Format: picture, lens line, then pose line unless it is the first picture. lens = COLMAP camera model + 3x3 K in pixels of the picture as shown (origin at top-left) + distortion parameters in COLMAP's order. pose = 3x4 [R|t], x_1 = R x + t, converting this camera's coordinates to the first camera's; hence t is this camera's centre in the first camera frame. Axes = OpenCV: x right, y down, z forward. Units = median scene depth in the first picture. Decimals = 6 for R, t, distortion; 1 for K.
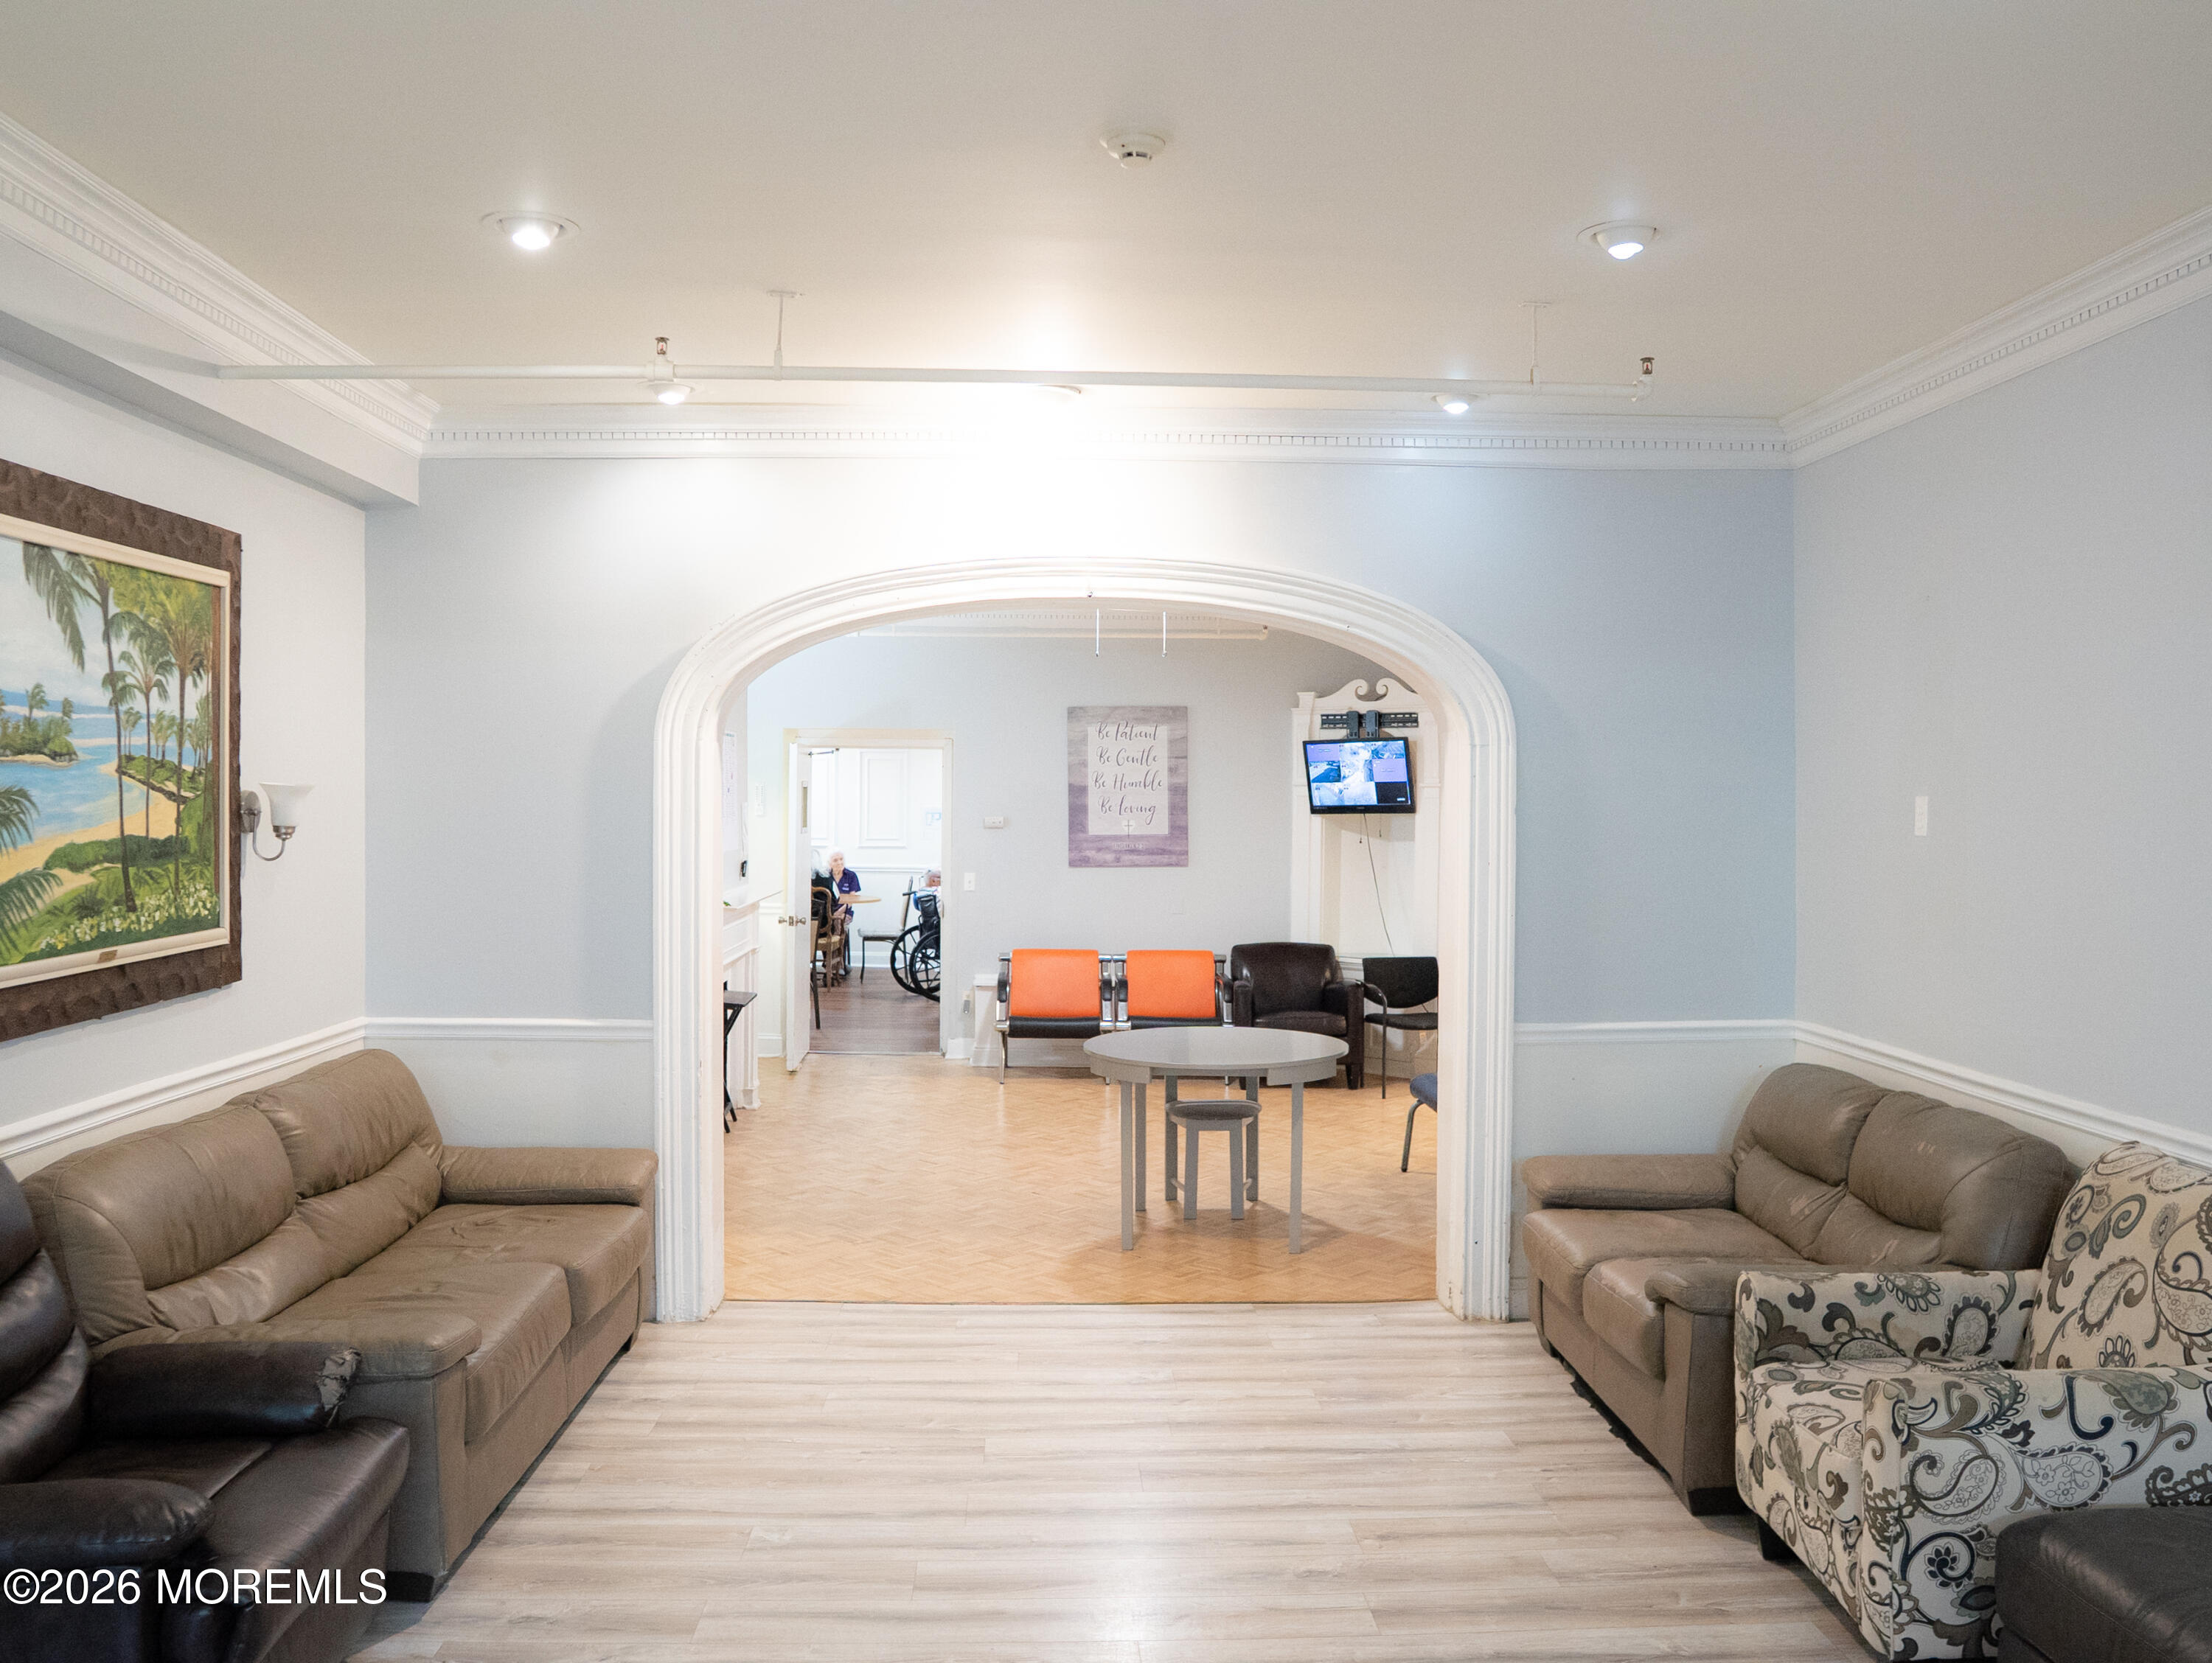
lens RADIAL K [[1735.0, 0, 1137.8], [0, 1735.0, 788.0], [0, 0, 1]] dist [-0.096773, 0.001416]
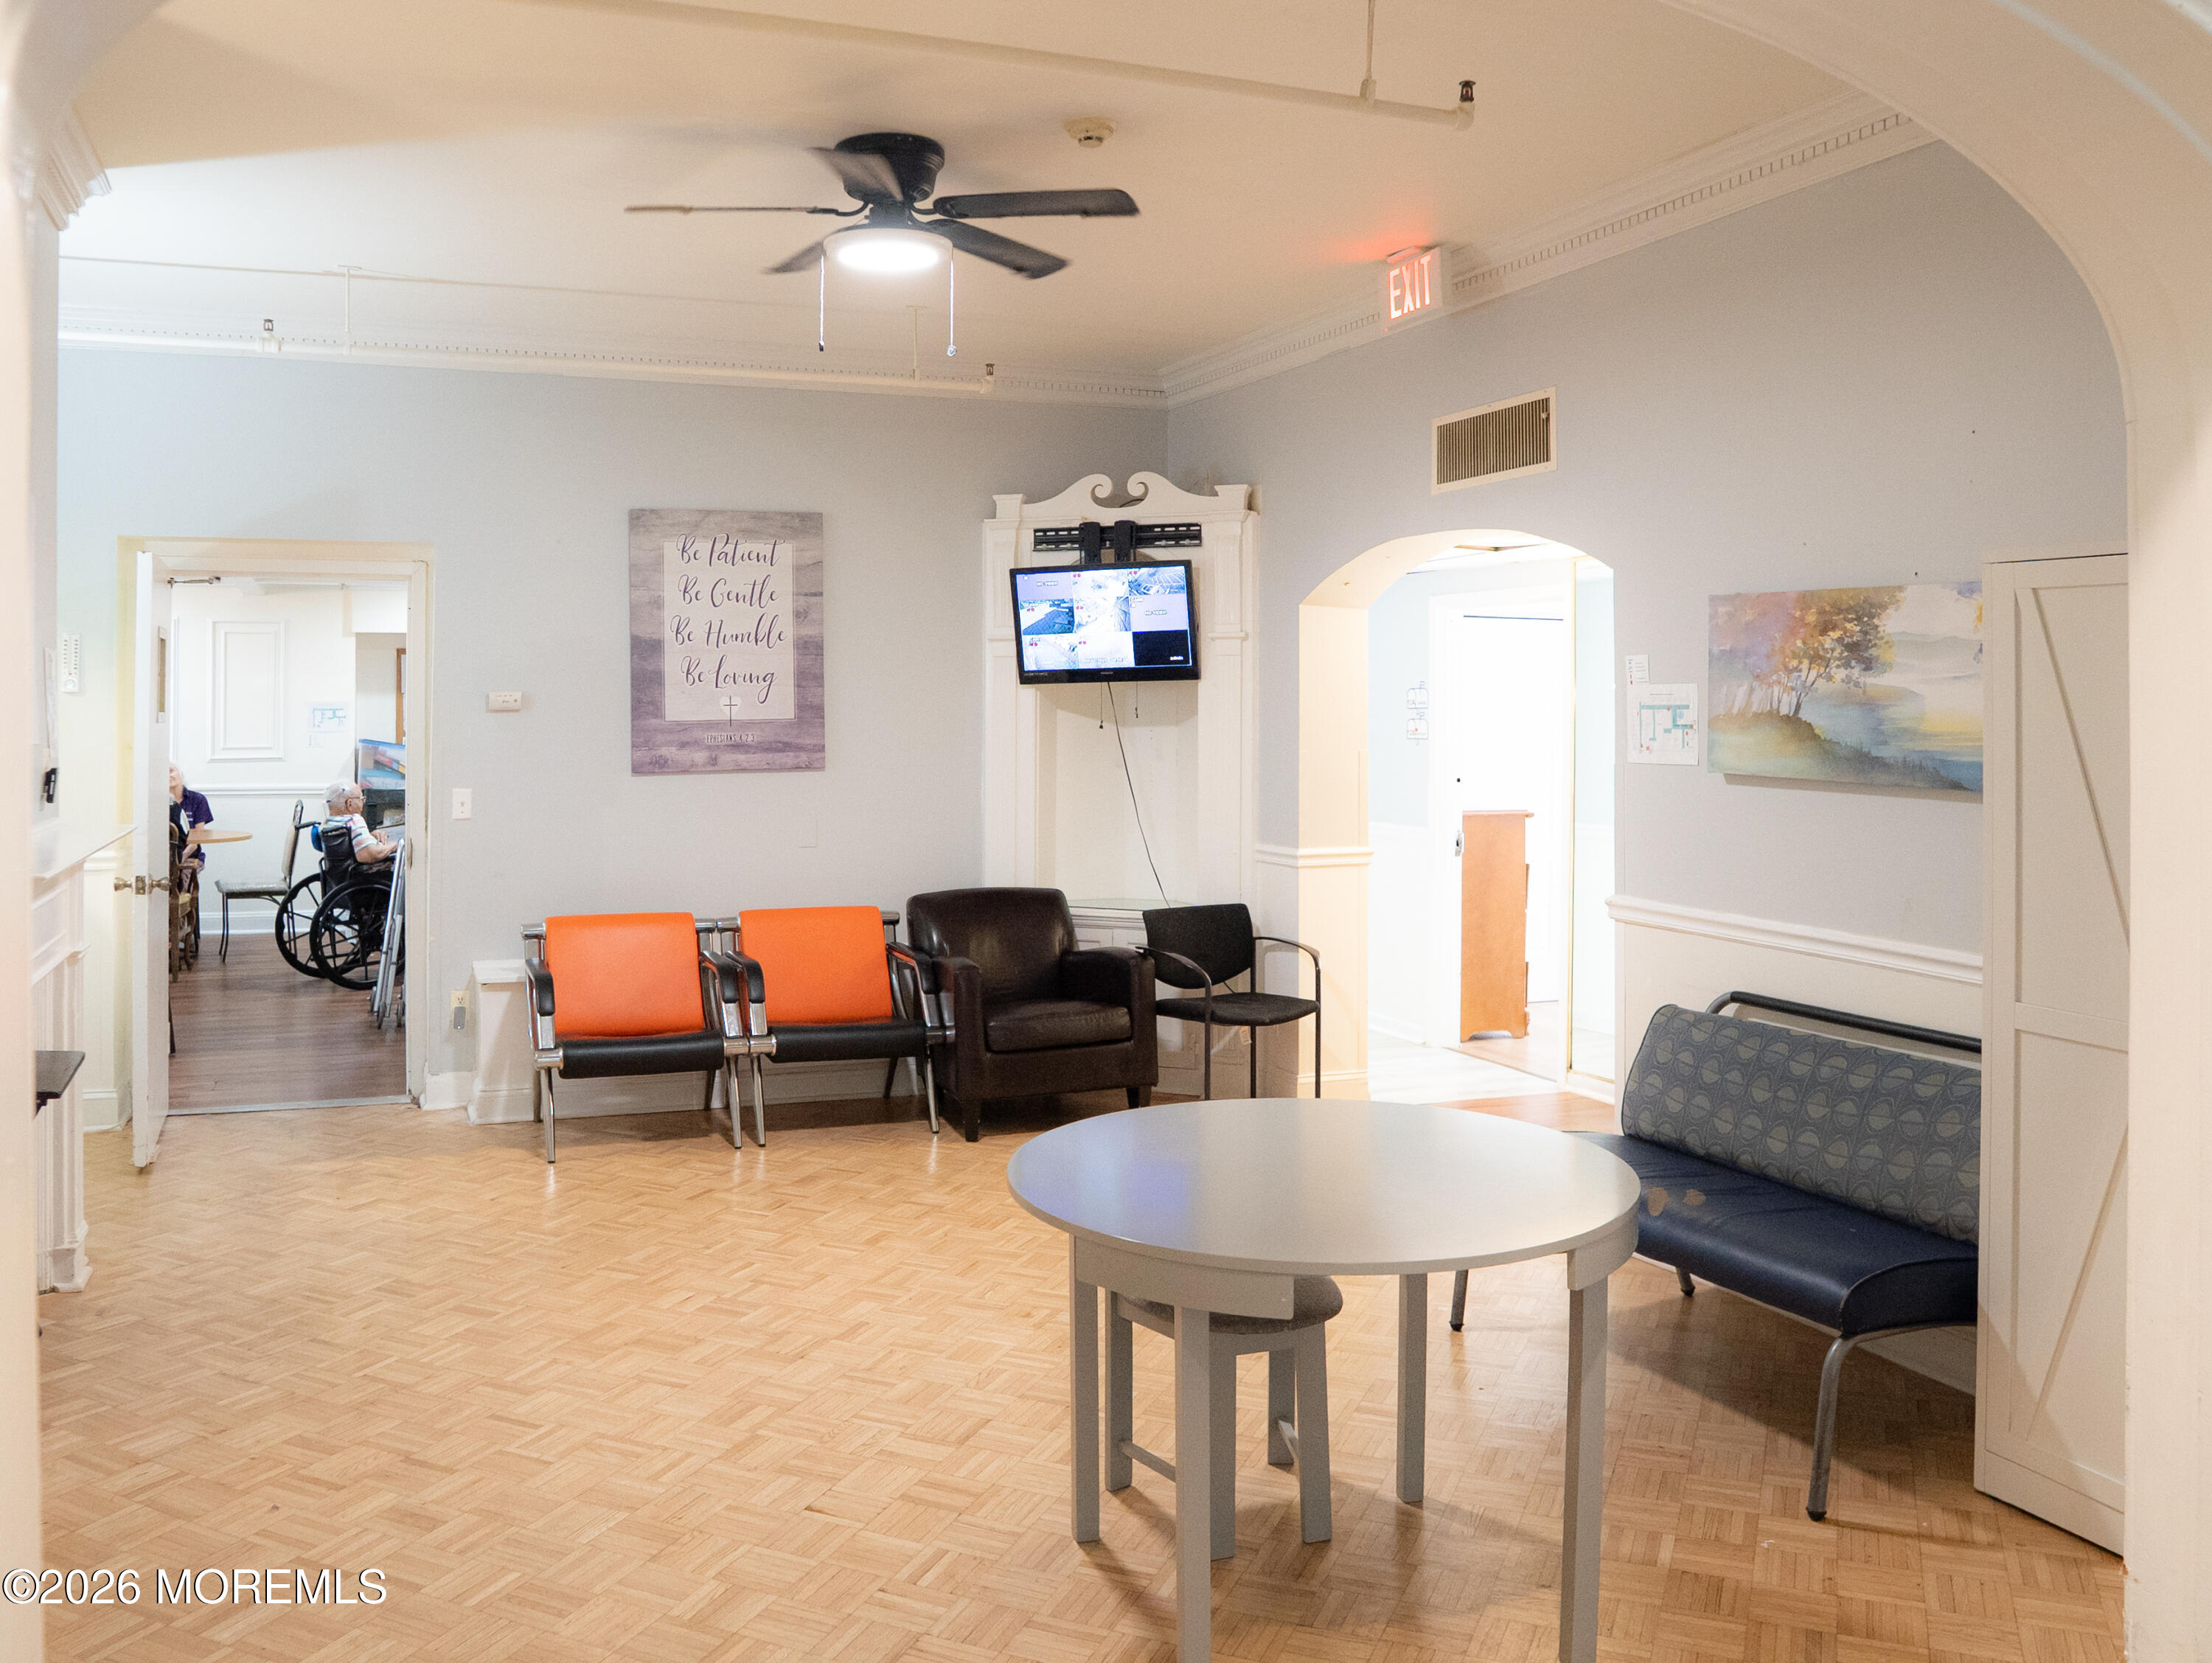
lens RADIAL K [[1771.4, 0, 1029.9], [0, 1771.4, 672.5], [0, 0, 1]] dist [-0.069936, 0.005597]
pose [[0.953371, -0.001748, 0.301796, -0.094501], [0.007299, 0.999824, -0.017265, 0.022171], [-0.301713, 0.018663, 0.953216, 0.381549]]
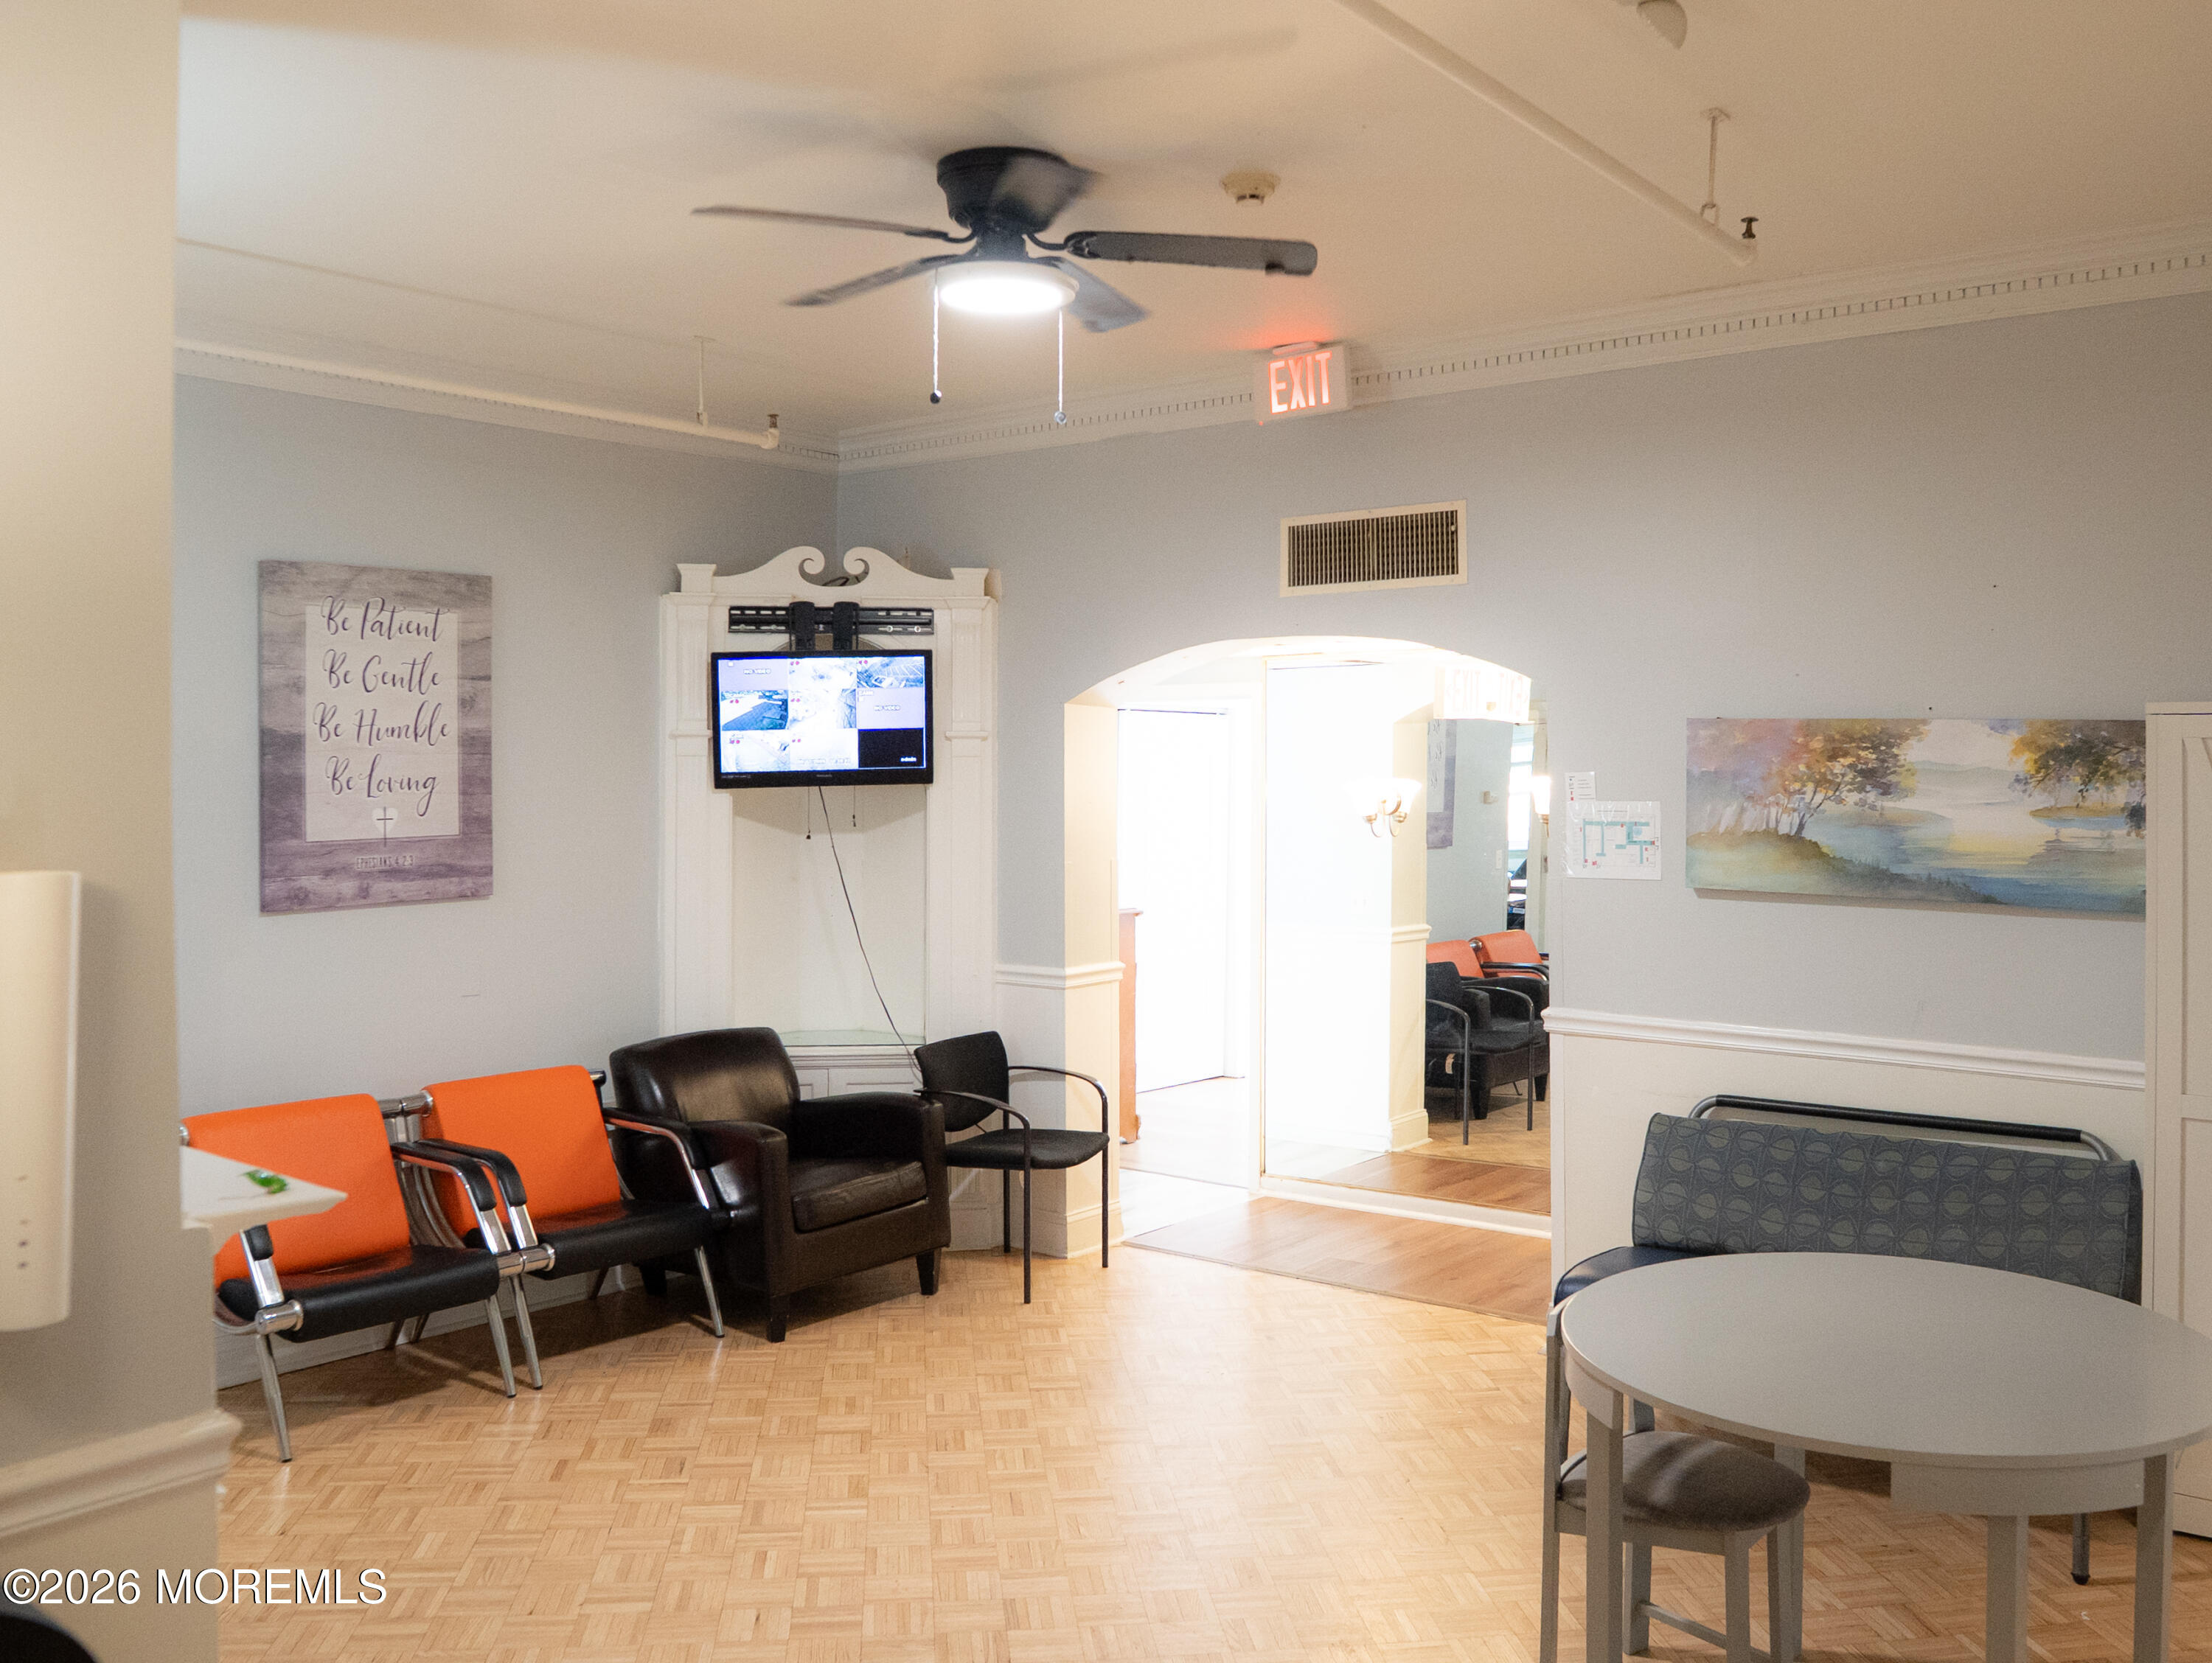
lens RADIAL K [[1833.9, 0, 1115.6], [0, 1833.9, 718.2], [0, 0, 1]] dist [-0.102139, 0.053859]
pose [[0.667743, 0.011974, 0.744296, -0.243890], [0.007830, 0.999702, -0.023108, 0.007251], [-0.744351, 0.021258, 0.667450, 0.531871]]
